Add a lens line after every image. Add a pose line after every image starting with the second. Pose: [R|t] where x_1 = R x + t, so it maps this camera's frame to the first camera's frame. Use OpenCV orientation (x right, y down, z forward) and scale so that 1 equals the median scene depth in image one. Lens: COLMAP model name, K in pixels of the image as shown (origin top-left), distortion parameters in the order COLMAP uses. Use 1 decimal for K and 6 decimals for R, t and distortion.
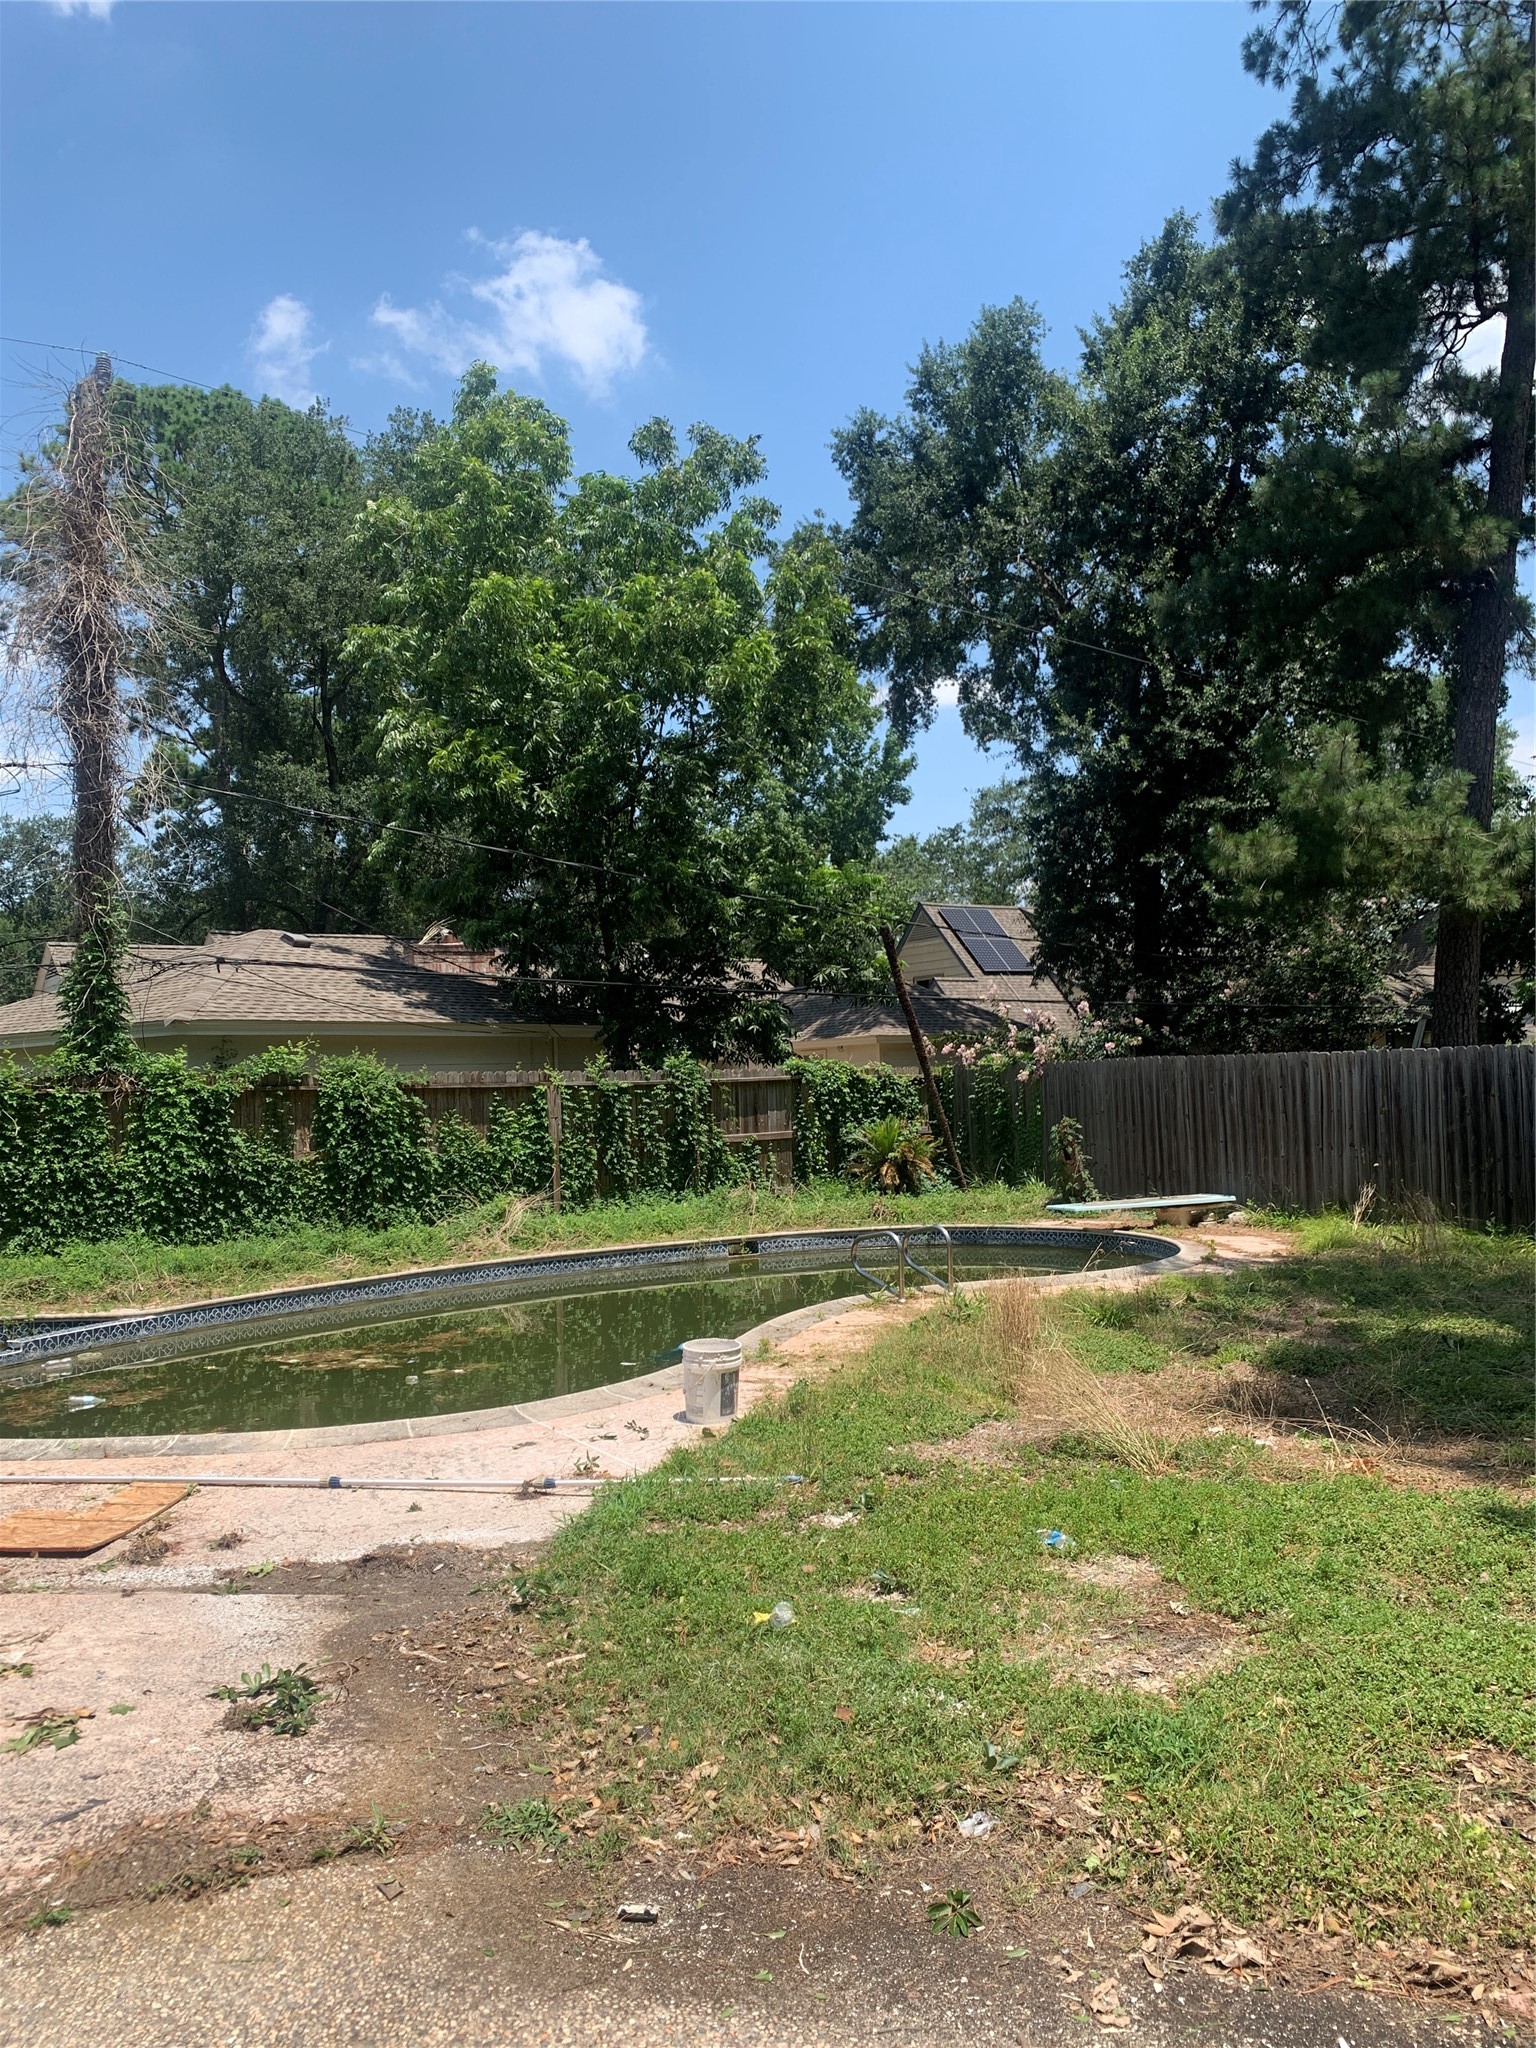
lens RADIAL K [[1430.5, 0, 768.0], [0, 1430.5, 1024.0], [0, 0, 1]] dist [-0.001096, -0.006435]
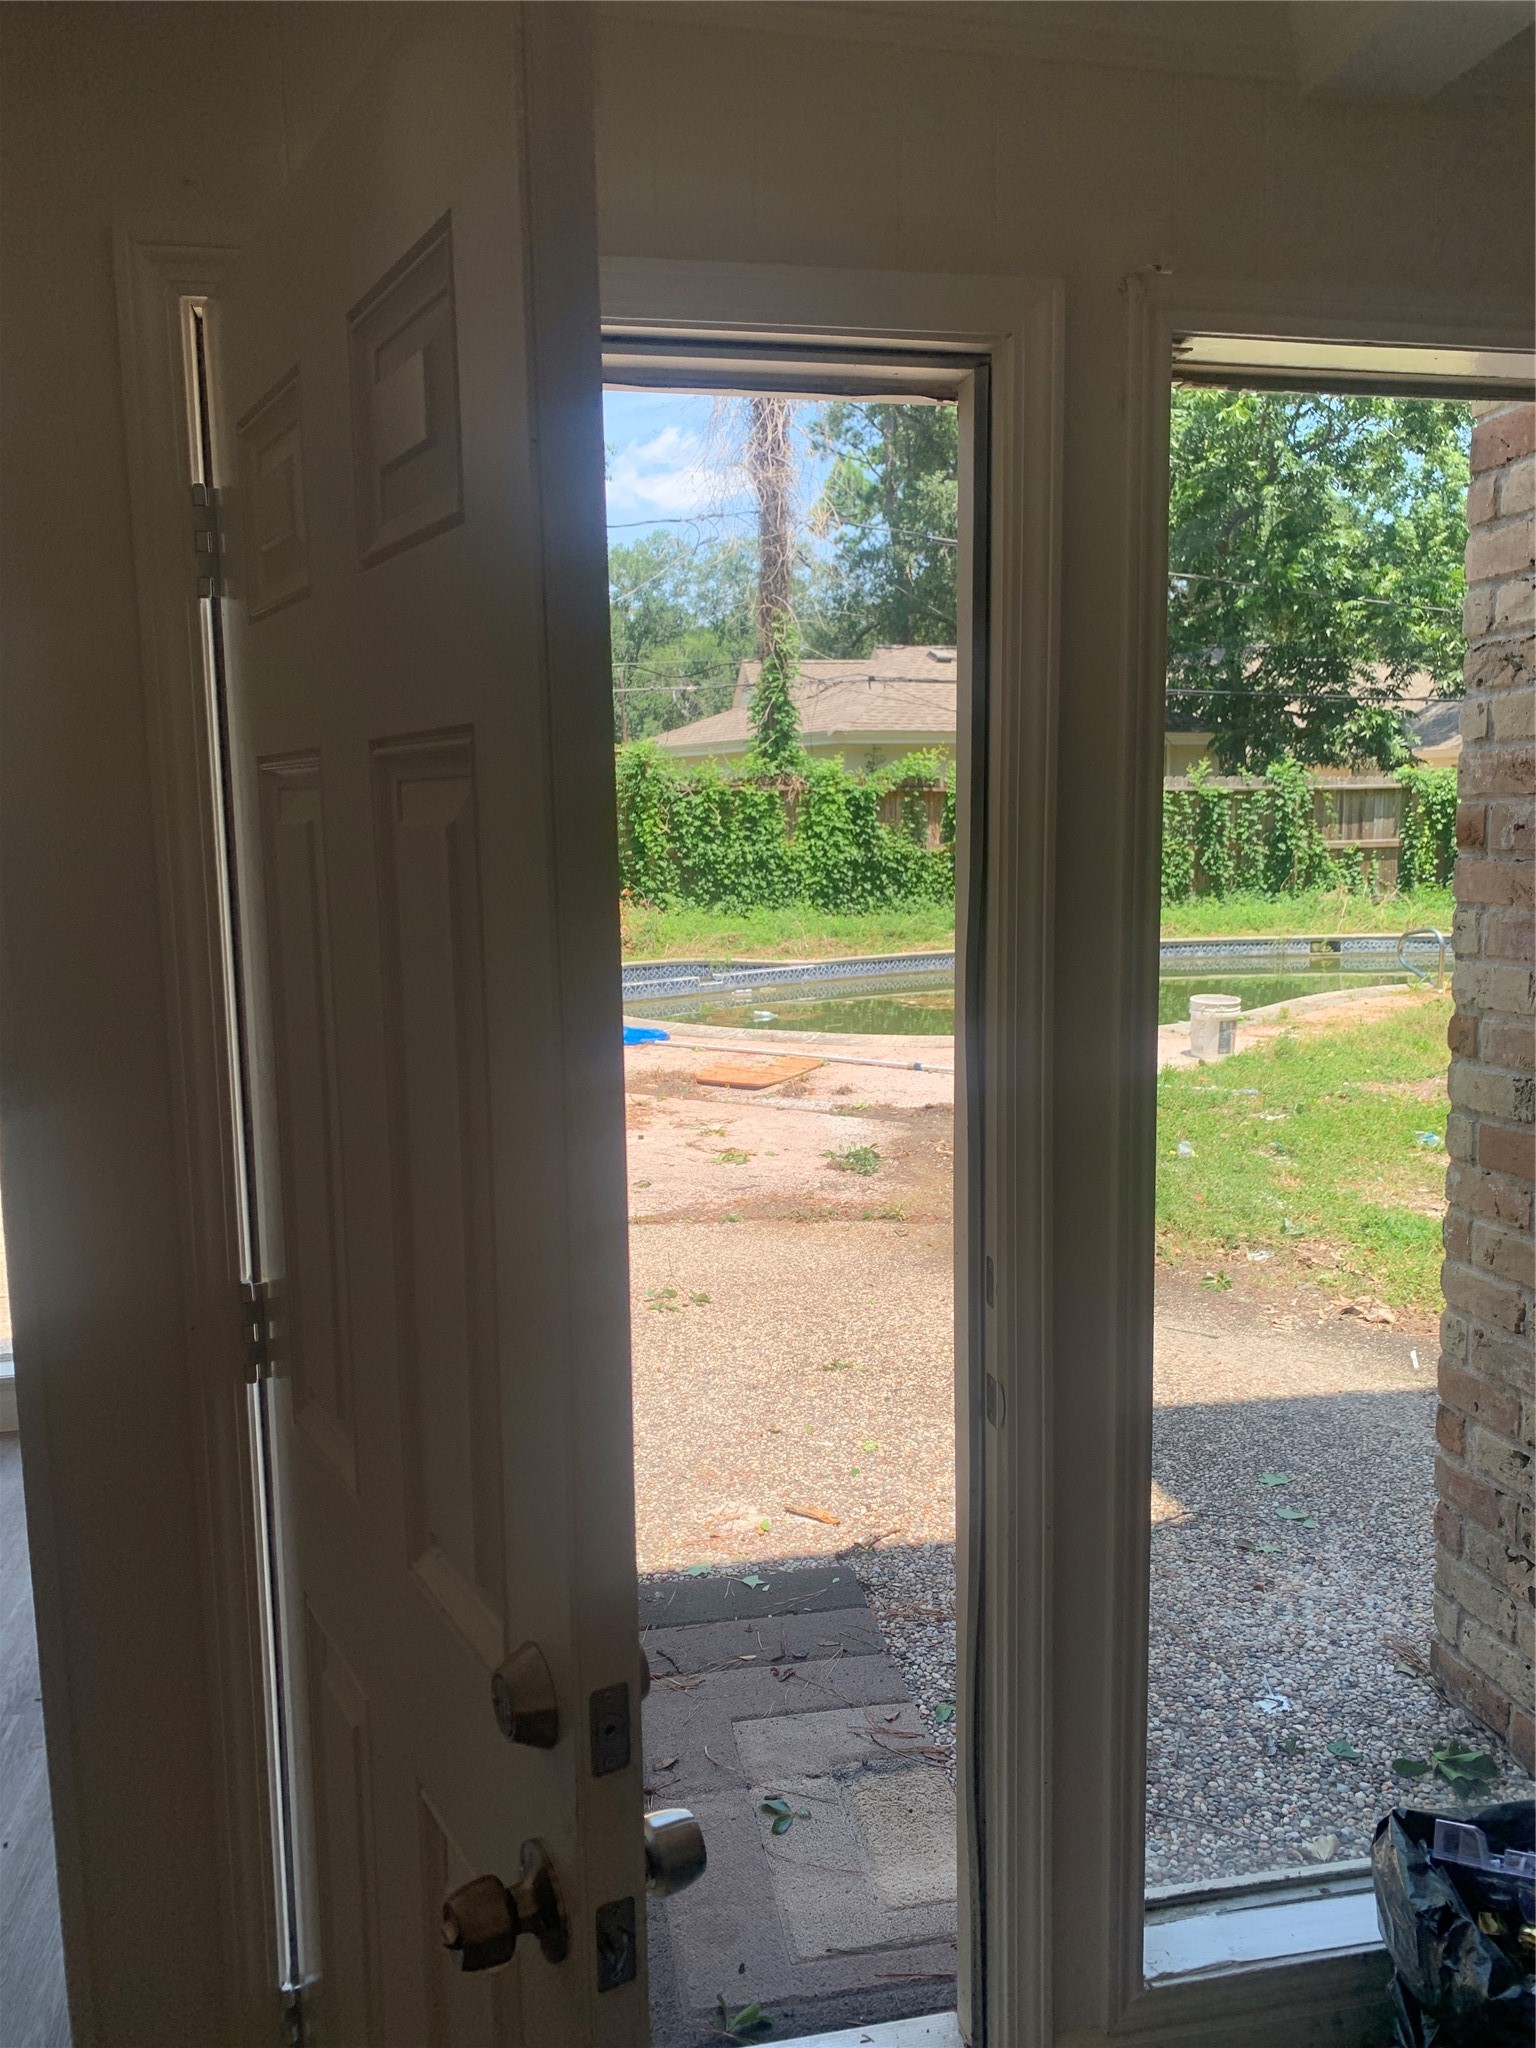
lens RADIAL K [[1562.7, 0, 768.0], [0, 1562.7, 1024.0], [0, 0, 1]] dist [0.009345, 0.001427]
pose [[0.897793, 0.077641, -0.433521, 0.123096], [0.003906, 0.982896, 0.184120, -0.002590], [0.440401, -0.166995, 0.882134, -0.223717]]
